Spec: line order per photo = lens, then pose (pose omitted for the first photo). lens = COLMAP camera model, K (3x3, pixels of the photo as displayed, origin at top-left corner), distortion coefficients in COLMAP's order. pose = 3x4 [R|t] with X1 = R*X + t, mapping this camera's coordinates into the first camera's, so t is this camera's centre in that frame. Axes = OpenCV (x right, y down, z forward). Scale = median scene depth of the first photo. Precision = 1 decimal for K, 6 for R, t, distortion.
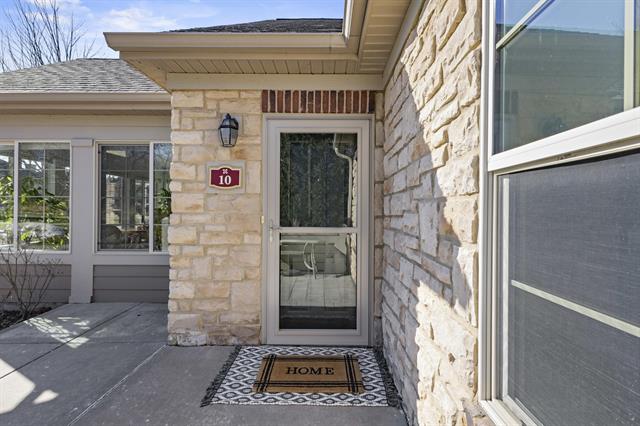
lens RADIAL K [[294.6, 0, 322.8], [0, 294.6, 209.0], [0, 0, 1]] dist [0.002408, -0.000405]
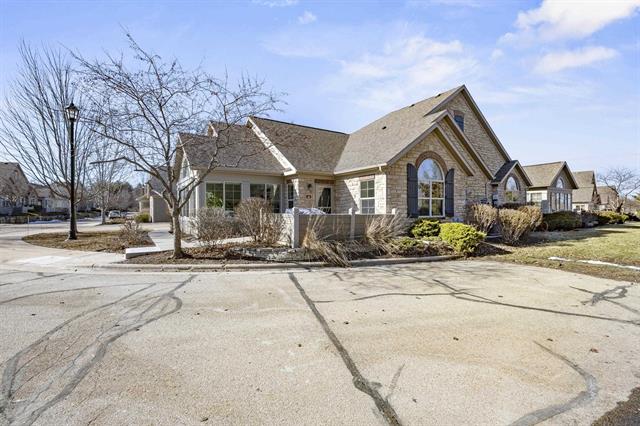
lens RADIAL K [[294.6, 0, 318.6], [0, 294.6, 213.2], [0, 0, 1]] dist [0.002408, -0.000405]
pose [[0.830158, -0.024647, 0.556982, -2.872753], [0.016513, 0.999671, 0.019625, 0.071672], [-0.557283, -0.007095, 0.830292, -3.068719]]
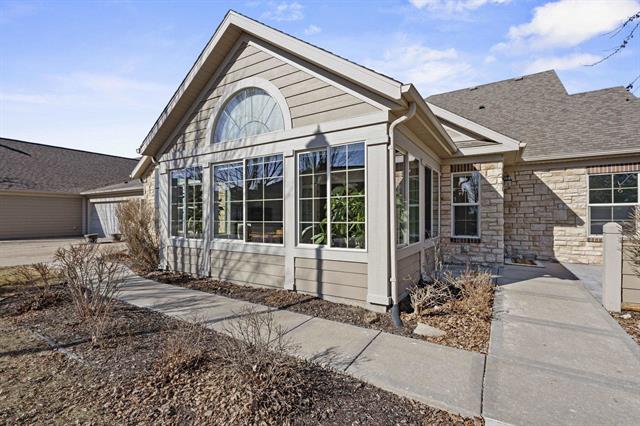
lens RADIAL K [[294.6, 0, 319.6], [0, 294.6, 212.0], [0, 0, 1]] dist [0.002408, -0.000405]
pose [[0.526461, 0.005443, 0.850182, -3.303282], [0.005705, 0.999934, -0.009935, 0.021529], [-0.850180, 0.010081, 0.526395, 0.992151]]
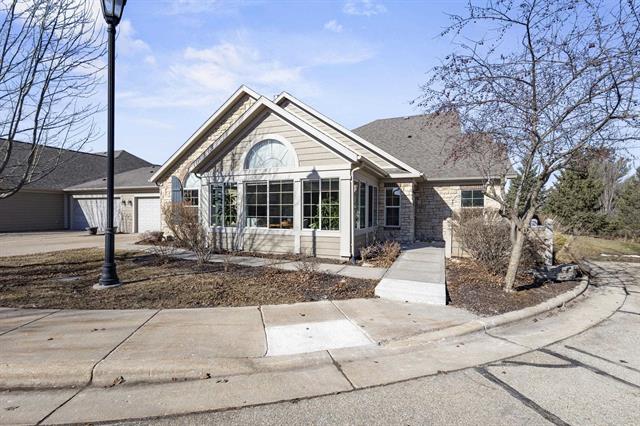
lens RADIAL K [[294.6, 0, 318.6], [0, 294.6, 213.3], [0, 0, 1]] dist [0.002408, -0.000405]
pose [[0.384517, -0.009737, 0.923066, -4.798464], [-0.001155, 0.999939, 0.011029, -0.014350], [-0.923117, -0.005307, 0.384482, 0.610902]]
